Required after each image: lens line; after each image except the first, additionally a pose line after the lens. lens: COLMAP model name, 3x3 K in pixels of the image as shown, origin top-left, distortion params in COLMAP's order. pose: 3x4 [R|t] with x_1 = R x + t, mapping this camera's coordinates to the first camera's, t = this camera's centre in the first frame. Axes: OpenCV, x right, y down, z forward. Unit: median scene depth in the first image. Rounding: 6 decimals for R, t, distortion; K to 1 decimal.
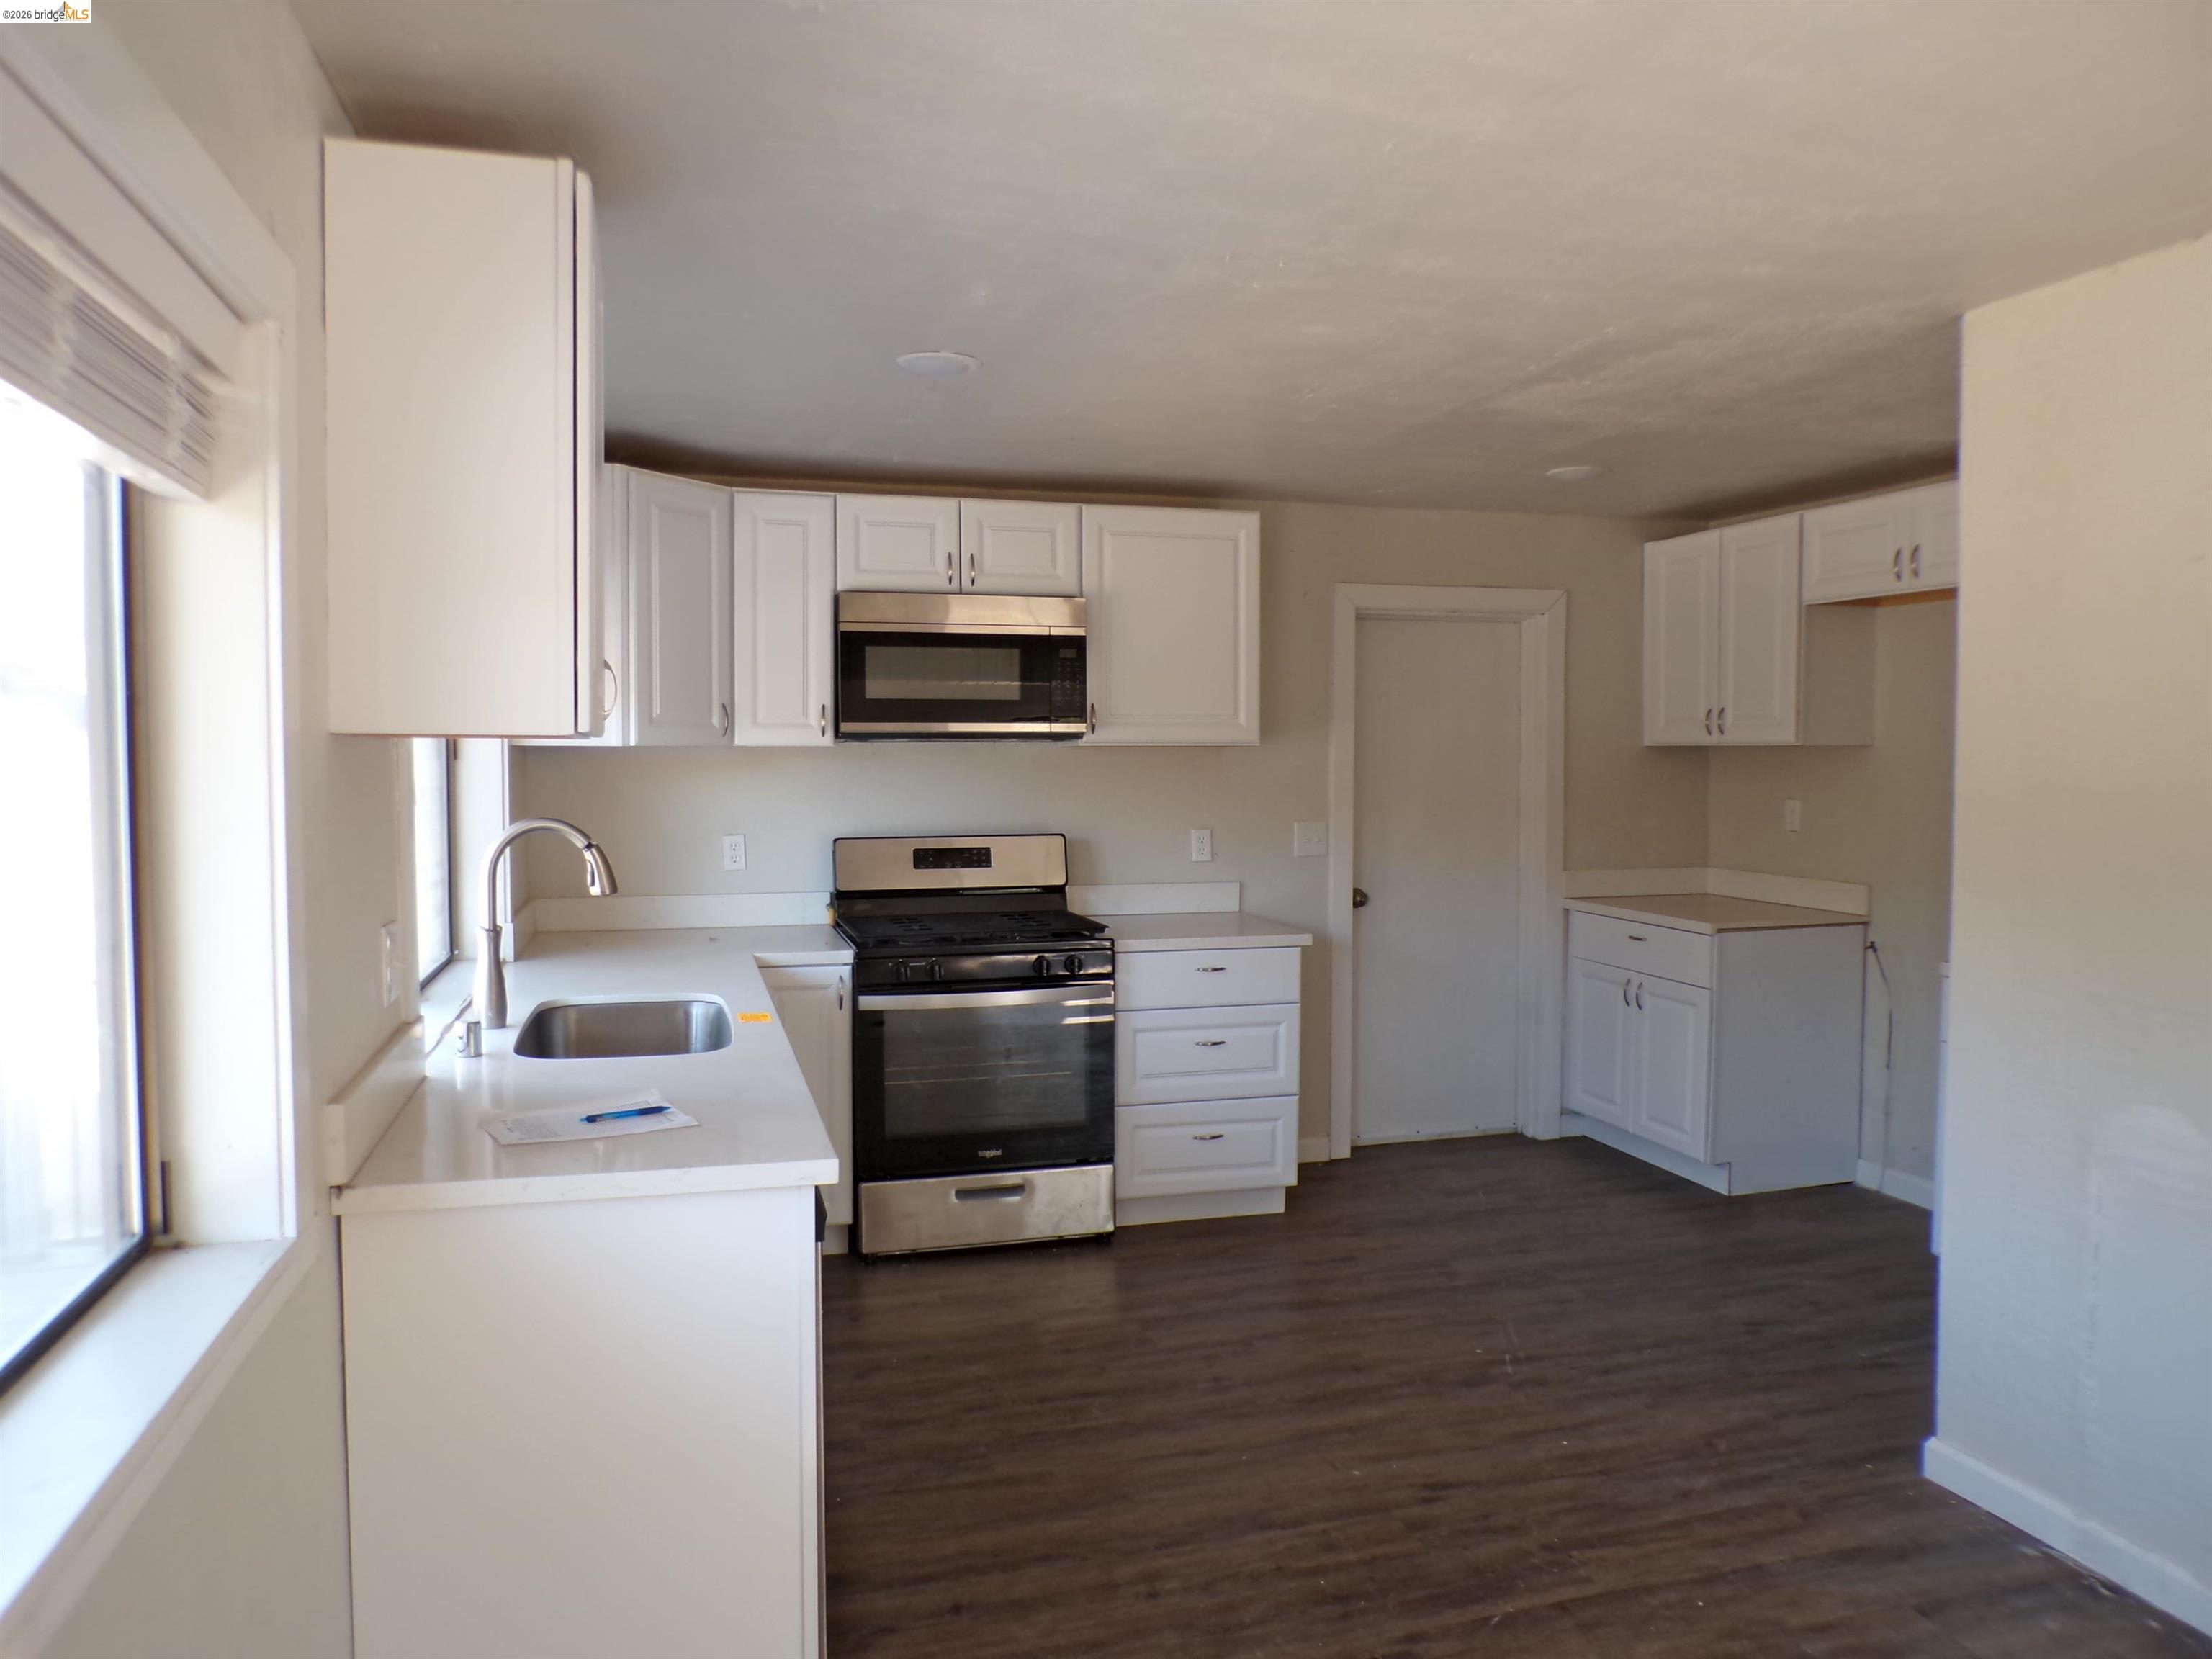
lens RADIAL K [[1487.3, 0, 1106.0], [0, 1487.3, 829.5], [0, 0, 1]] dist [-0.051062, 0.025591]
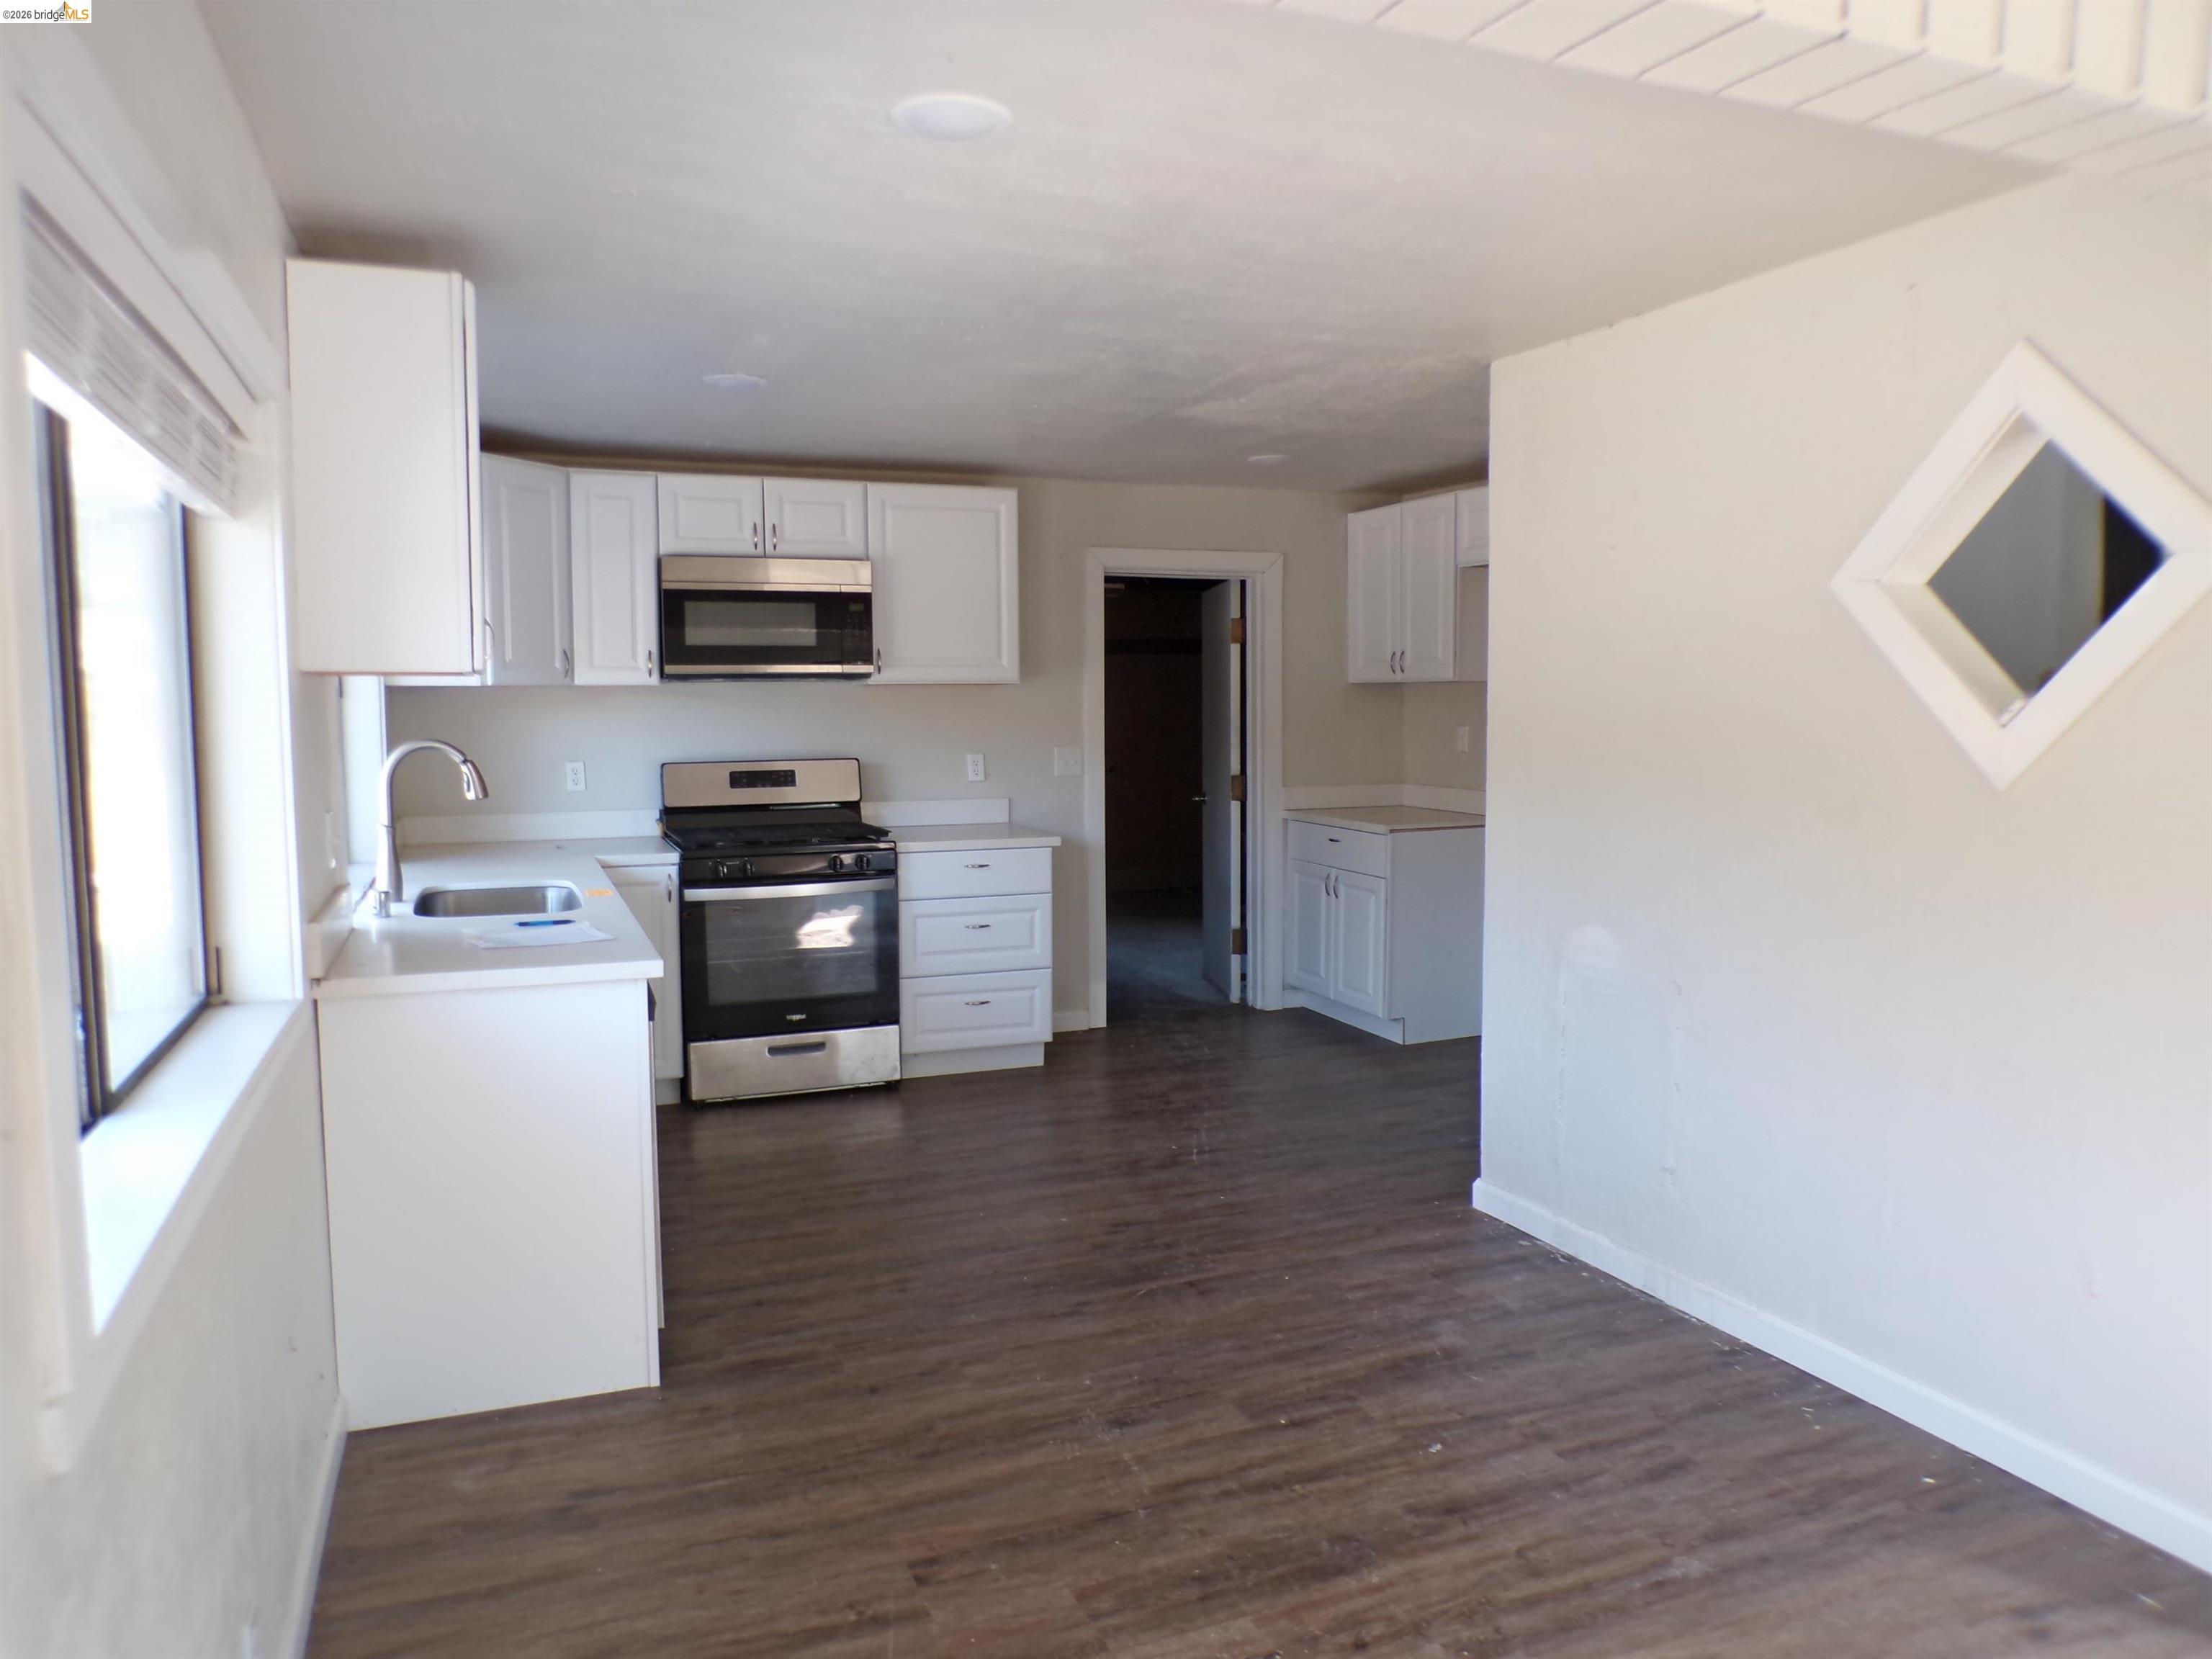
lens RADIAL K [[1487.3, 0, 1106.0], [0, 1487.3, 829.5], [0, 0, 1]] dist [-0.051062, 0.025591]
pose [[0.994313, -0.014198, 0.105545, 0.049042], [0.010285, 0.999243, 0.037524, 0.019825], [-0.105998, -0.036226, 0.993706, -0.237956]]
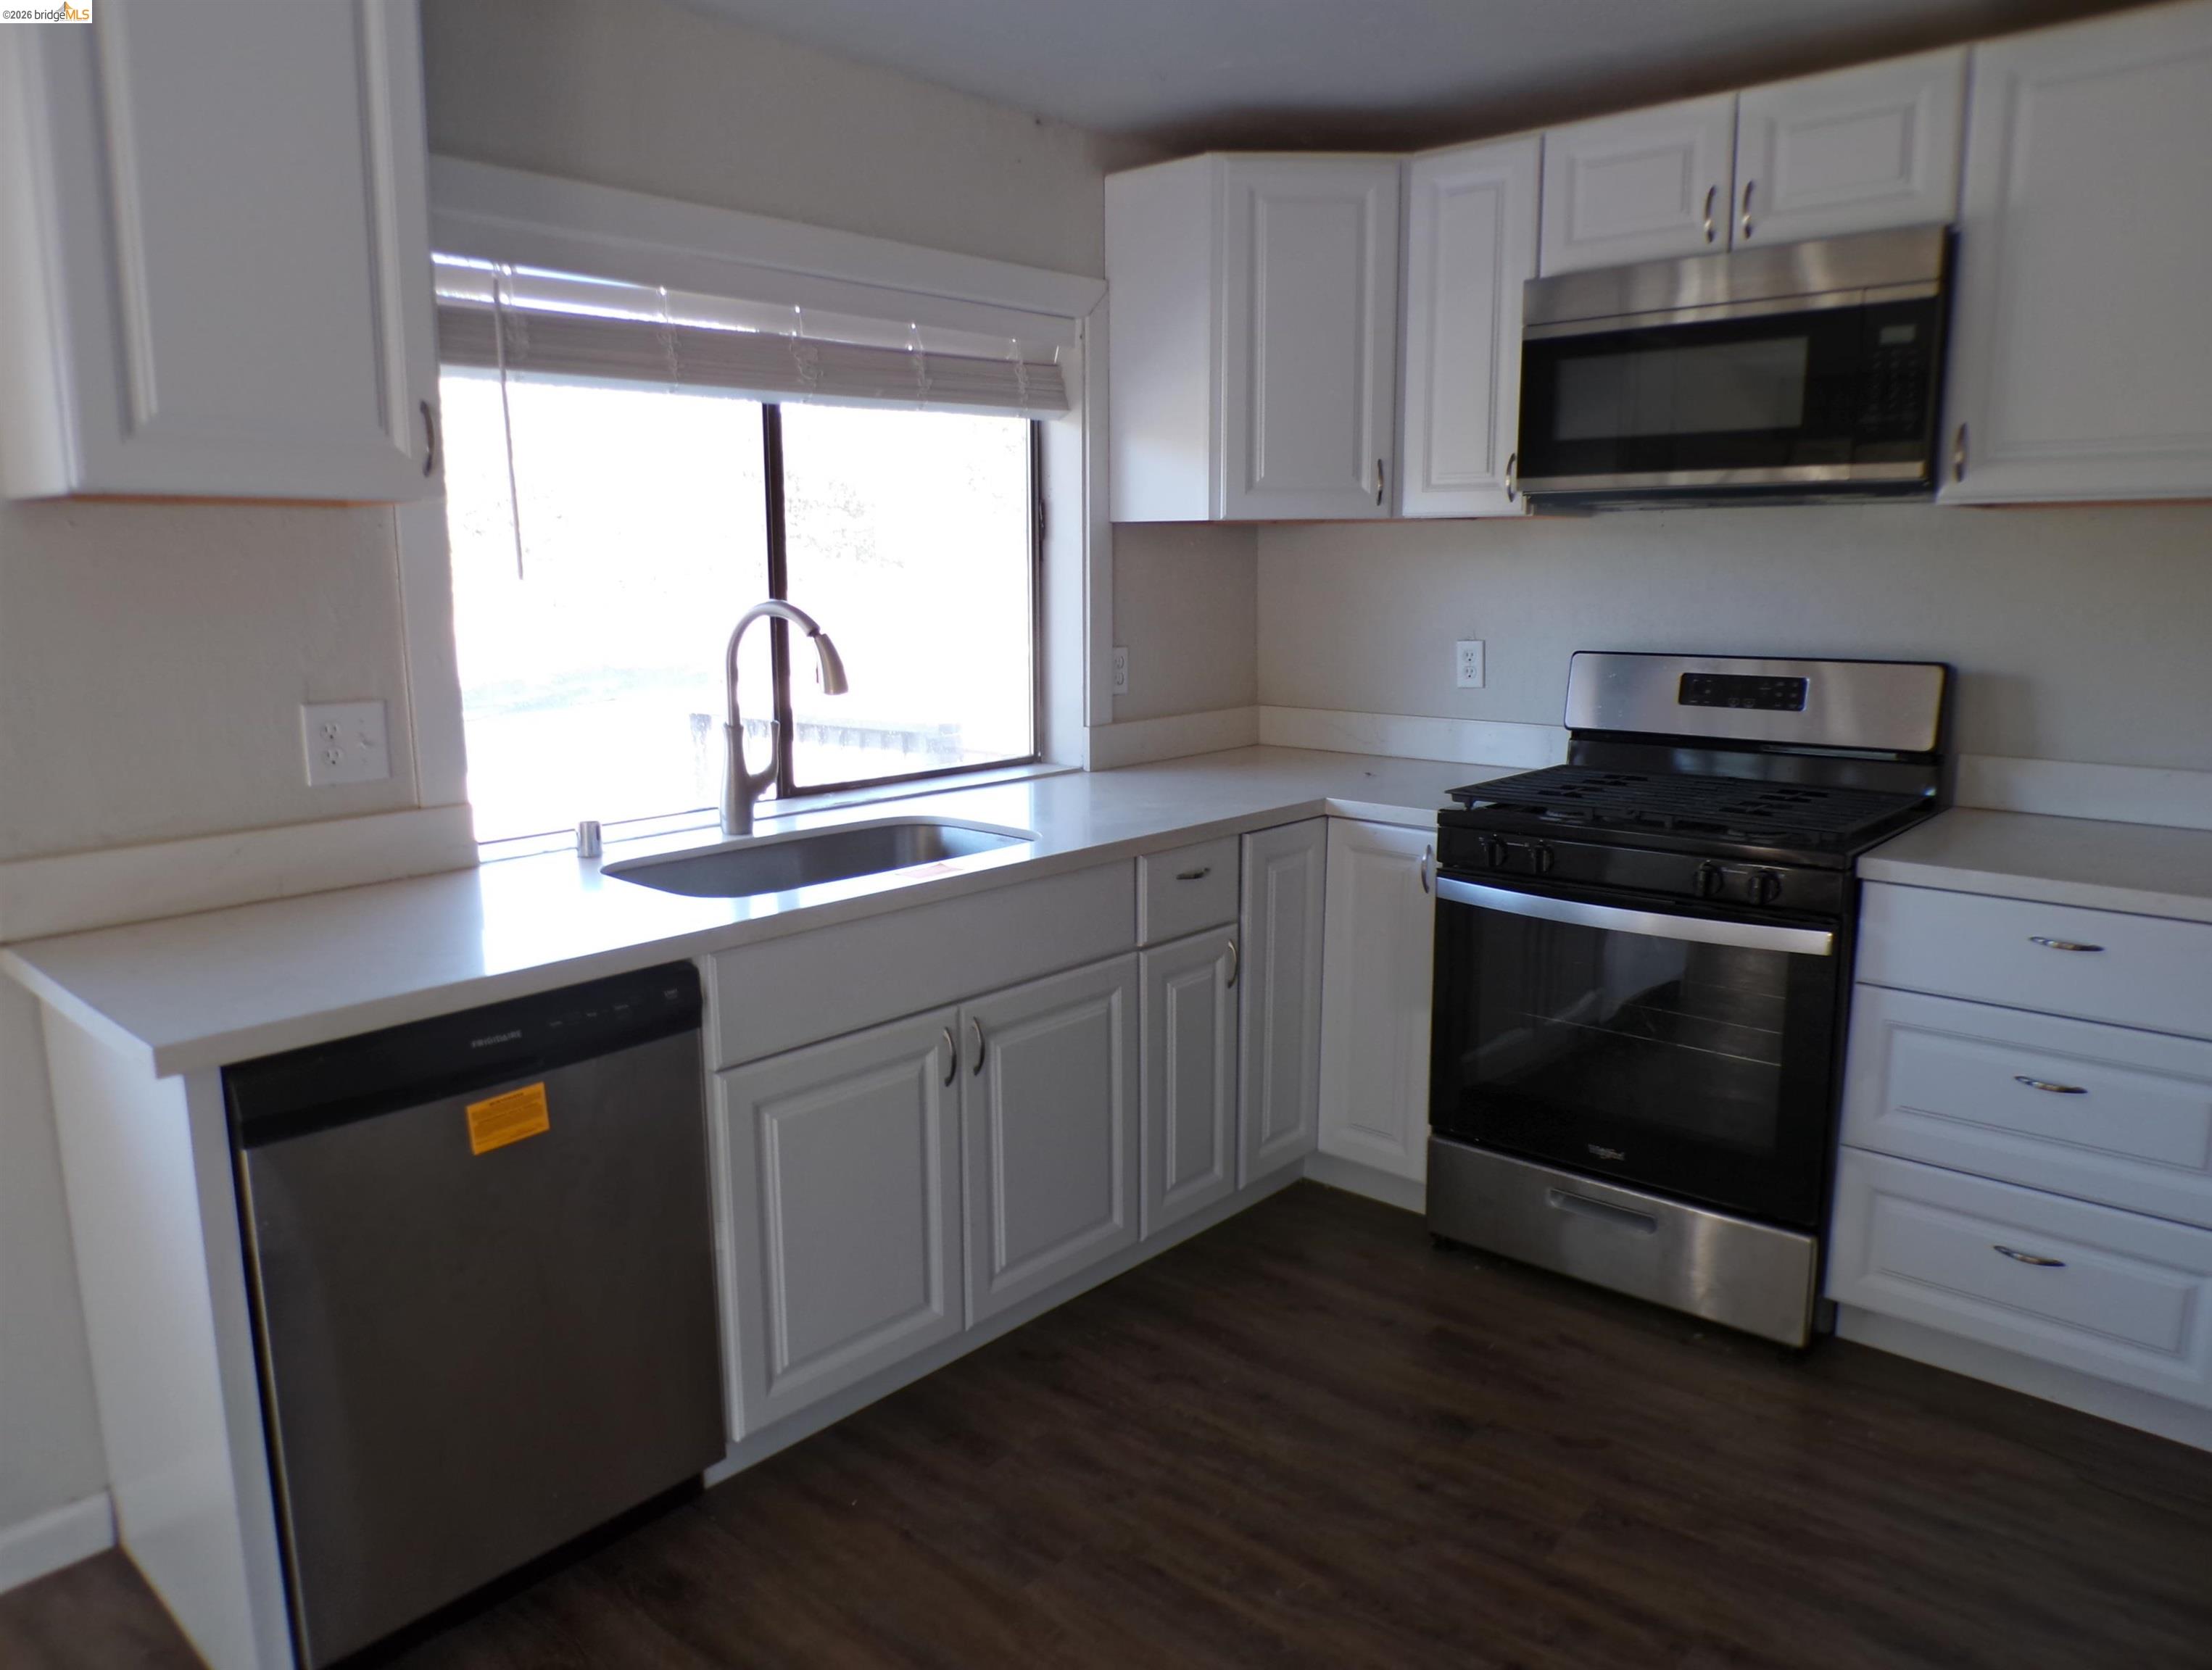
lens RADIAL K [[1503.4, 0, 1106.0], [0, 1503.4, 835.0], [0, 0, 1]] dist [-0.046647, 0.000063]
pose [[0.527048, 0.145885, -0.837220, 0.327649], [-0.032568, 0.987899, 0.151638, -0.008795], [0.849211, -0.052654, 0.525422, 0.481802]]
